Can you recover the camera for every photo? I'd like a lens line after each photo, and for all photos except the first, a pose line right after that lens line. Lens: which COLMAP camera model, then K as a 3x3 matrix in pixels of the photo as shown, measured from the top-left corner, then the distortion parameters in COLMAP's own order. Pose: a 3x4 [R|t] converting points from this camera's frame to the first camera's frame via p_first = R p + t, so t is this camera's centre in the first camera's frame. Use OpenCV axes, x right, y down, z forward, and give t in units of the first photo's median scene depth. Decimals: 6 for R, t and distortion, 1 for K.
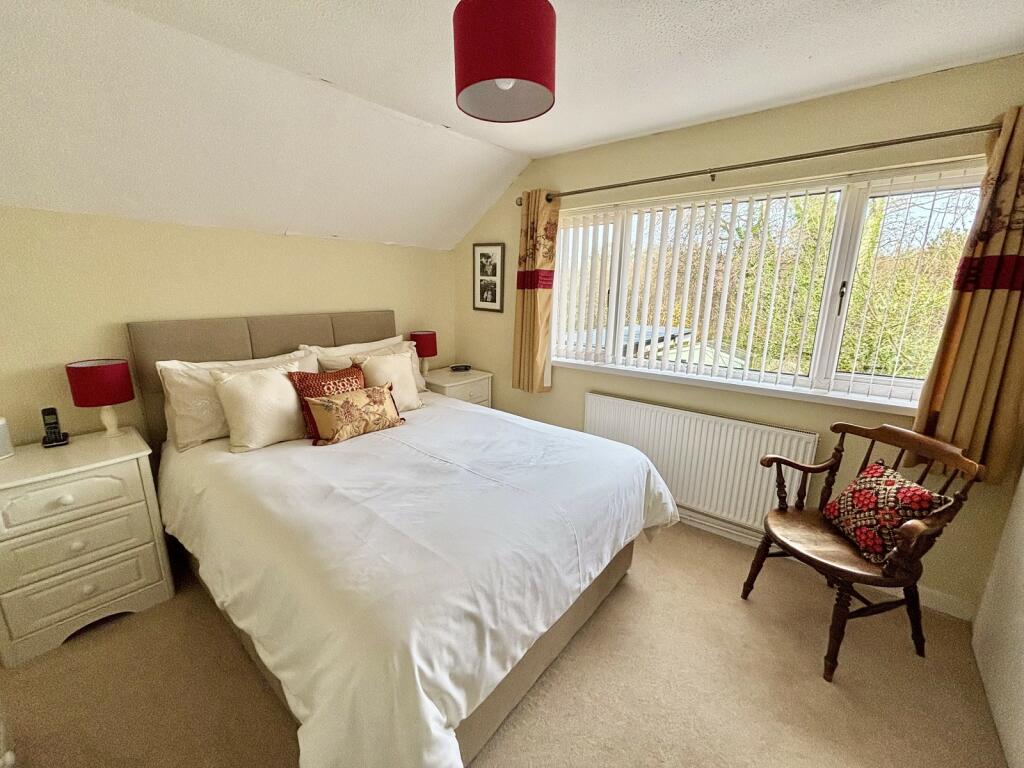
lens RADIAL K [[412.6, 0, 510.7], [0, 412.6, 383.6], [0, 0, 1]] dist [-0.004906, 0.001658]
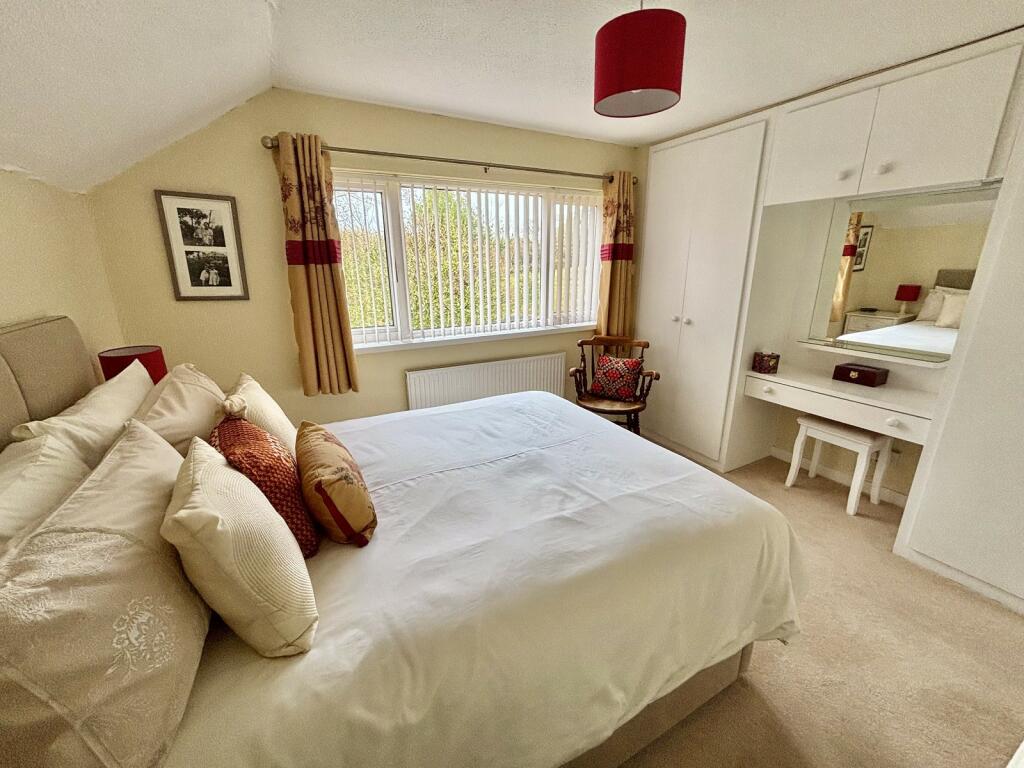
lens RADIAL K [[412.6, 0, 515.0], [0, 412.6, 381.1], [0, 0, 1]] dist [-0.004906, 0.001658]
pose [[0.378408, -0.271299, 0.884988, -0.577502], [0.214989, 0.955698, 0.201049, -0.096791], [-0.900326, 0.114184, 0.419970, 0.367224]]
